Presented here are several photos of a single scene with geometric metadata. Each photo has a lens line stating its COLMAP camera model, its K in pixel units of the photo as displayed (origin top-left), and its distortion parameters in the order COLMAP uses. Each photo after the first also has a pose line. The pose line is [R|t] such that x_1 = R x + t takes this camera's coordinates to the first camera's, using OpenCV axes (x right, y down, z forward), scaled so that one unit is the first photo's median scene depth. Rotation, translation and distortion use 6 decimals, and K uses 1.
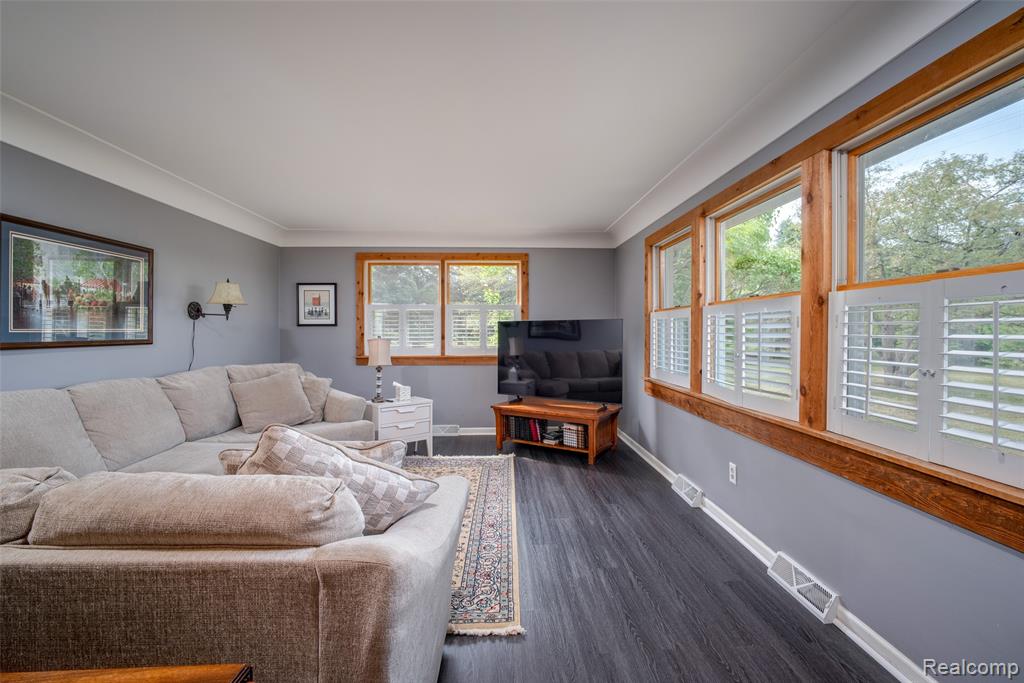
lens RADIAL K [[430.1, 0, 509.0], [0, 430.1, 344.2], [0, 0, 1]] dist [-0.031668, 0.012322]
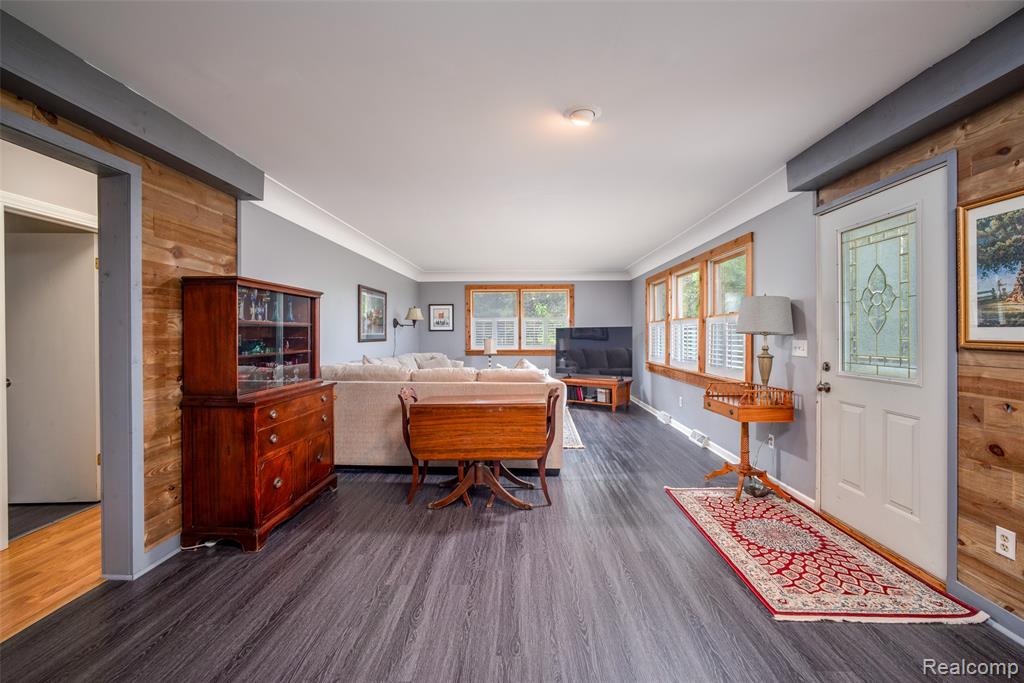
lens RADIAL K [[430.1, 0, 509.0], [0, 430.1, 344.2], [0, 0, 1]] dist [-0.031668, 0.012322]
pose [[0.997660, 0.000726, -0.068374, -0.102691], [-0.001468, 0.999941, -0.010790, 0.027840], [0.068362, 0.010865, 0.997601, -0.698976]]
